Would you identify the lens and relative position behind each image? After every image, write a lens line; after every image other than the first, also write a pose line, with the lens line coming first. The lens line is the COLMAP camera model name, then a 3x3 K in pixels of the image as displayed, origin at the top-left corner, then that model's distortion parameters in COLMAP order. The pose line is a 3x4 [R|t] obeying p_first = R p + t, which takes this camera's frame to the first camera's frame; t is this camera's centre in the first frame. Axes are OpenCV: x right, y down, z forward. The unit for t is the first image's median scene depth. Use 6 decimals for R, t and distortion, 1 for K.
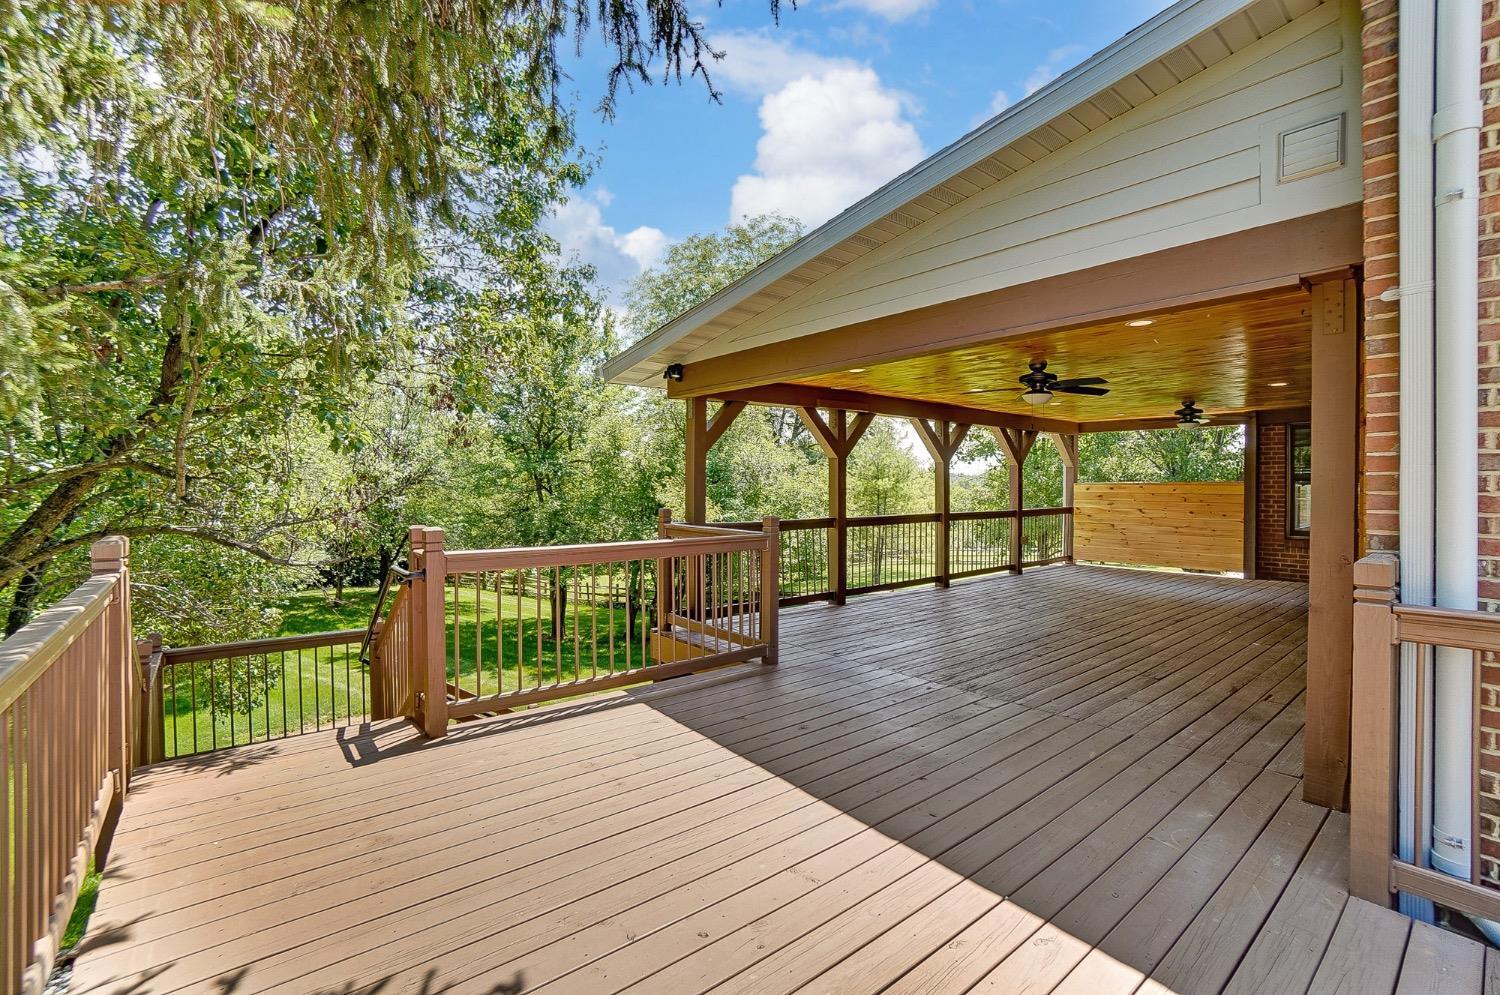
lens RADIAL K [[662.9, 0, 734.7], [0, 662.9, 486.1], [0, 0, 1]] dist [-0.059848, 0.026061]
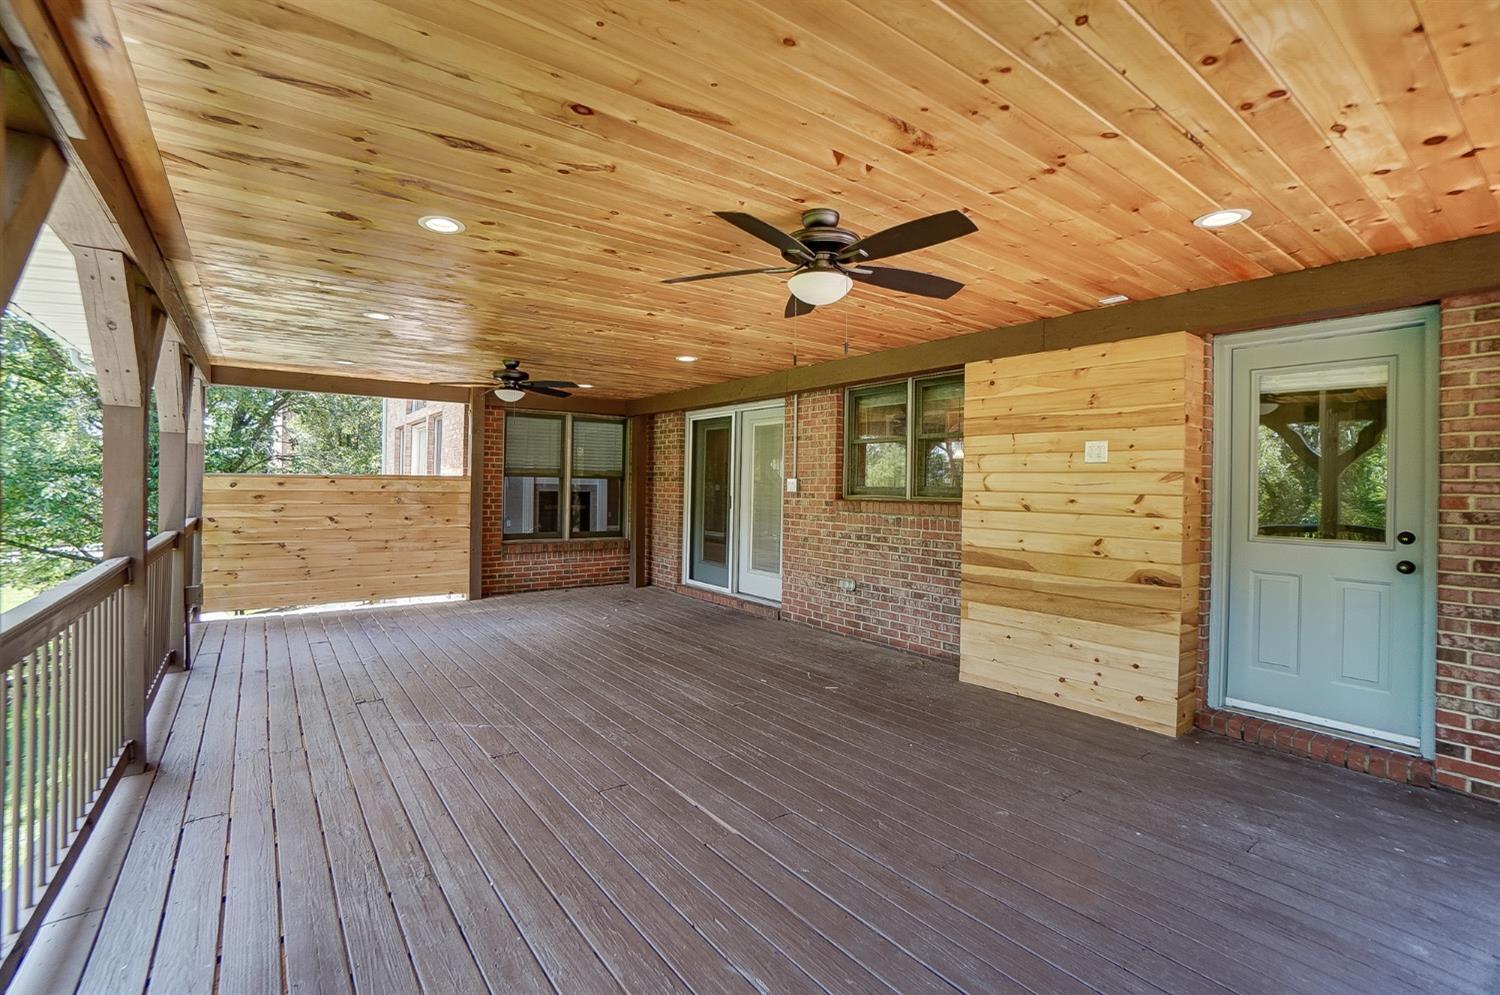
lens RADIAL K [[662.9, 0, 734.7], [0, 662.9, 486.1], [0, 0, 1]] dist [-0.059848, 0.026061]
pose [[0.060922, -0.000599, 0.998142, 0.010624], [-0.009554, 0.999954, 0.001183, 0.000932], [-0.998097, -0.009609, 0.060913, 0.539388]]
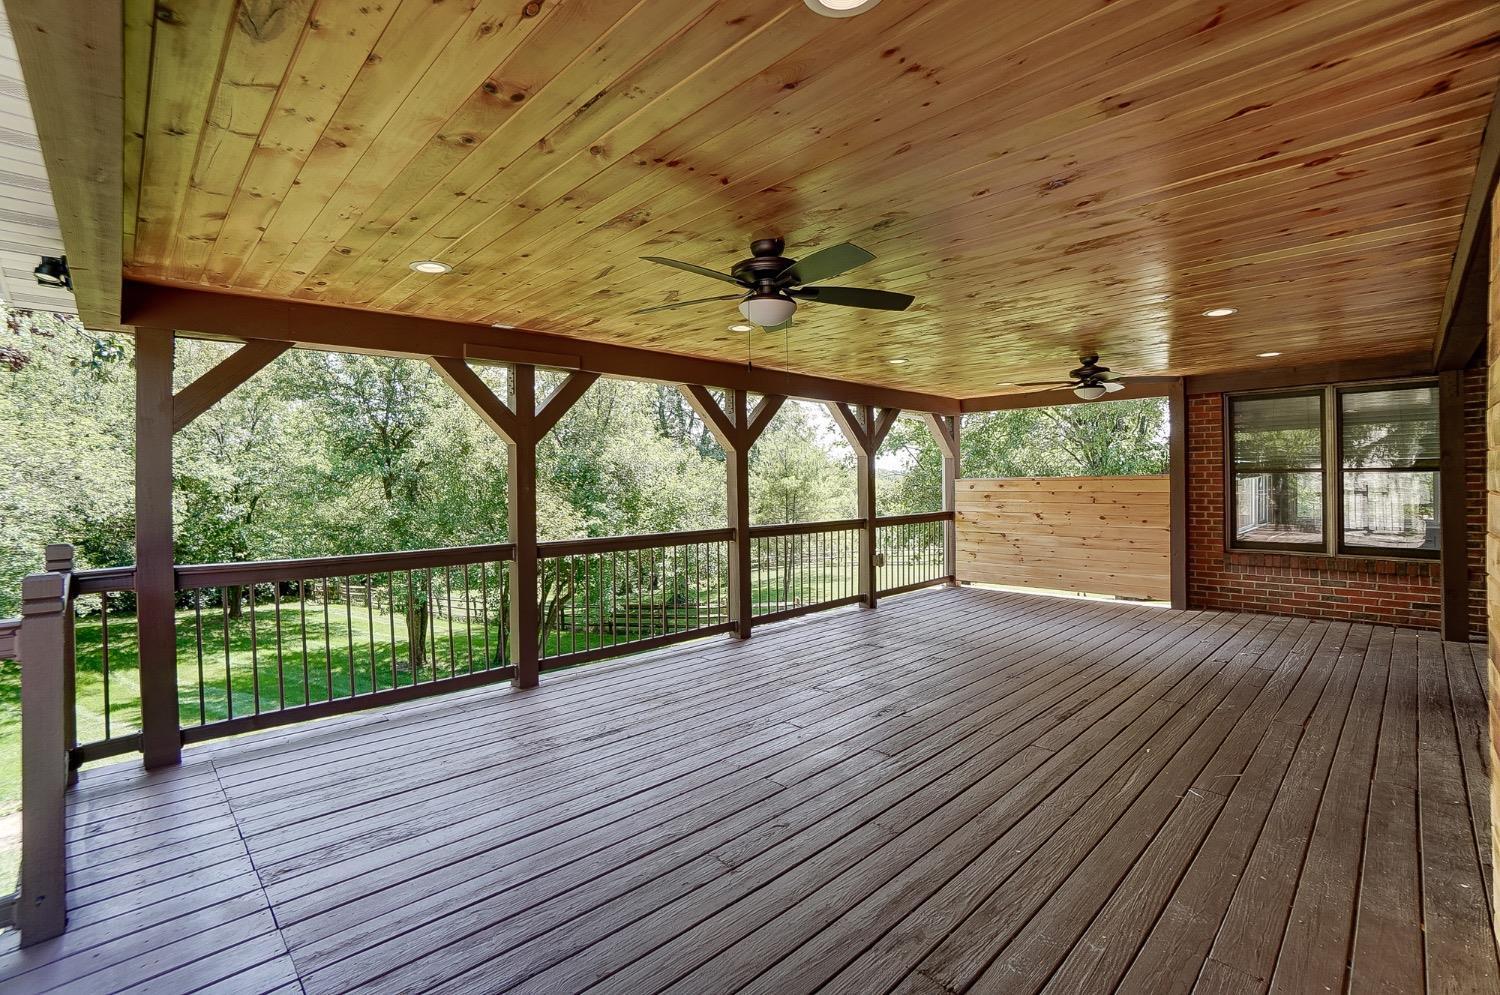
lens RADIAL K [[662.9, 0, 734.7], [0, 662.9, 486.1], [0, 0, 1]] dist [-0.059848, 0.026061]
pose [[0.996864, -0.014537, 0.077782, 0.210828], [0.014506, 0.999894, 0.000959, -0.001458], [-0.077788, 0.000172, 0.996970, 0.267498]]
